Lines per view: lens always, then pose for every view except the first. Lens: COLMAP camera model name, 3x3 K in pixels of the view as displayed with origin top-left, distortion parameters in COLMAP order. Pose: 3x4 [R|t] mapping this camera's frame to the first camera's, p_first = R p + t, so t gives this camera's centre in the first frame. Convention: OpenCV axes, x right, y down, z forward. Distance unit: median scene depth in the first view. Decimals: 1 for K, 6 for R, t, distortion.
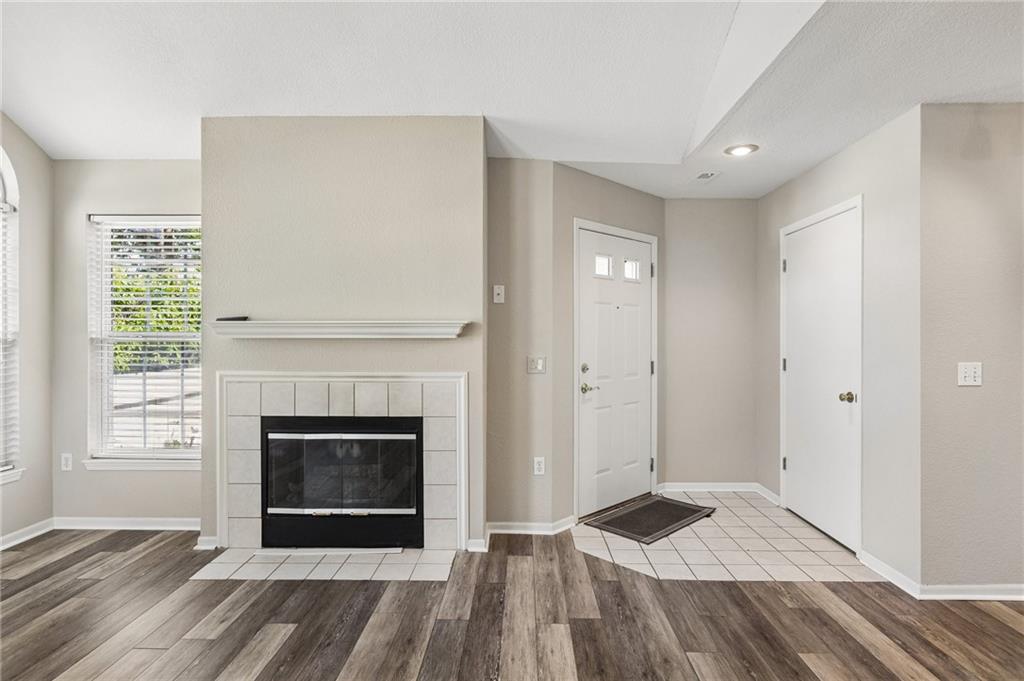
lens RADIAL K [[533.4, 0, 513.7], [0, 533.4, 333.8], [0, 0, 1]] dist [-0.002775, 0.000071]
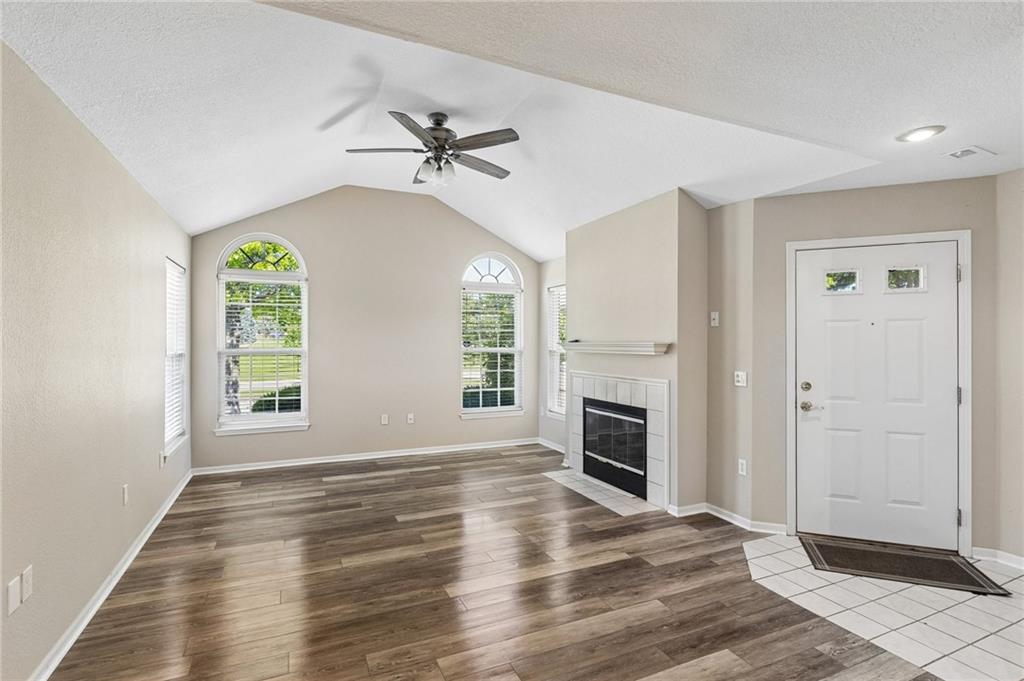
lens RADIAL K [[487.6, 0, 512.0], [0, 487.6, 340.5], [0, 0, 1]] dist [-0.000086, -0.000120]
pose [[0.423344, -0.004194, -0.905959, 0.864811], [0.000168, 0.999990, -0.004551, -0.022276], [0.905969, 0.001775, 0.423340, 0.116740]]
